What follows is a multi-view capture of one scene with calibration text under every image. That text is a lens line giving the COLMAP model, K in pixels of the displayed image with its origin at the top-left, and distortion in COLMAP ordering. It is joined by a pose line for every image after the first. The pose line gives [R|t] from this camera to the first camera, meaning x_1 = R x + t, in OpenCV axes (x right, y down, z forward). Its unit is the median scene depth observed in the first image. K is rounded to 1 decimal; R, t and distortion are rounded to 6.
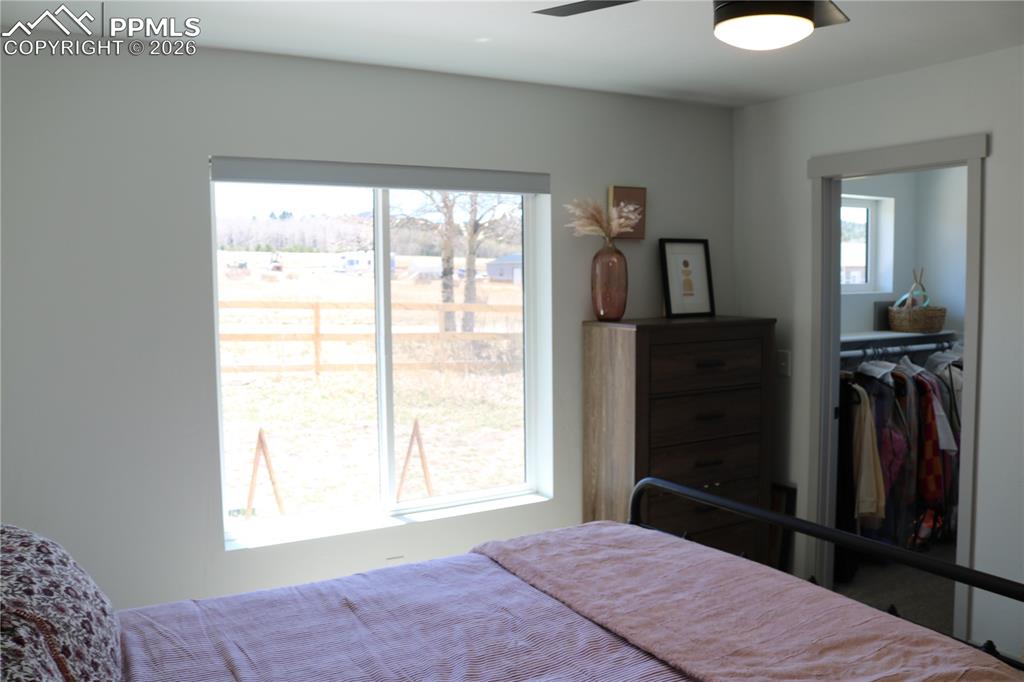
lens RADIAL K [[849.2, 0, 510.1], [0, 849.2, 365.2], [0, 0, 1]] dist [-0.148115, 0.144914]
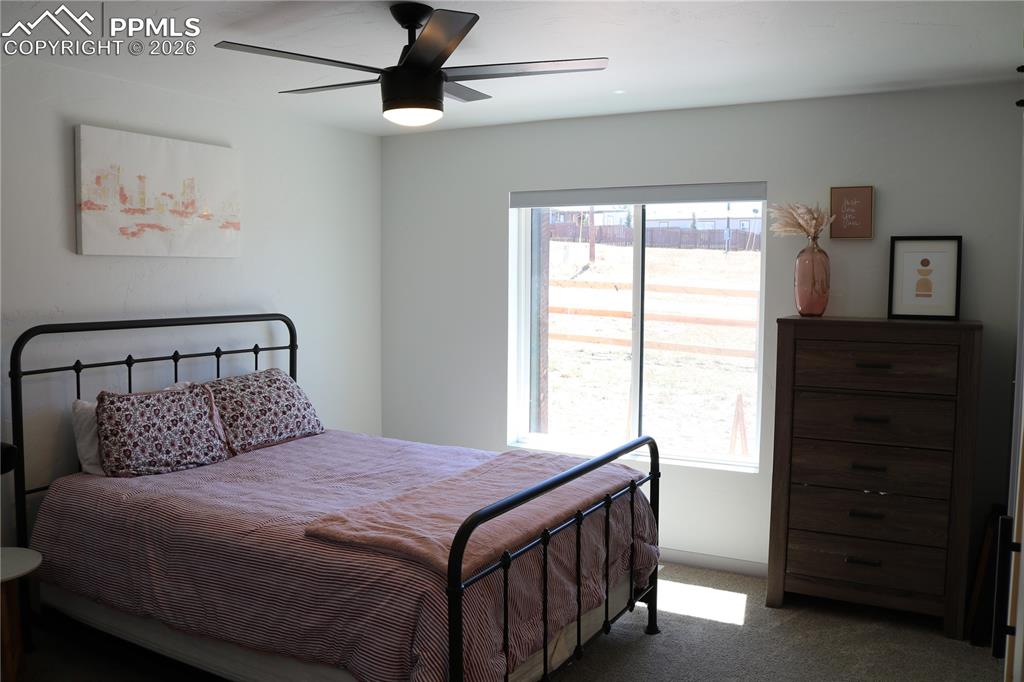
lens RADIAL K [[849.2, 0, 510.1], [0, 849.2, 365.2], [0, 0, 1]] dist [-0.148115, 0.144914]
pose [[0.495792, 0.099884, -0.862678, 0.809855], [-0.104504, 0.993007, 0.054914, -0.009890], [0.862131, 0.062927, 0.502763, 0.156311]]
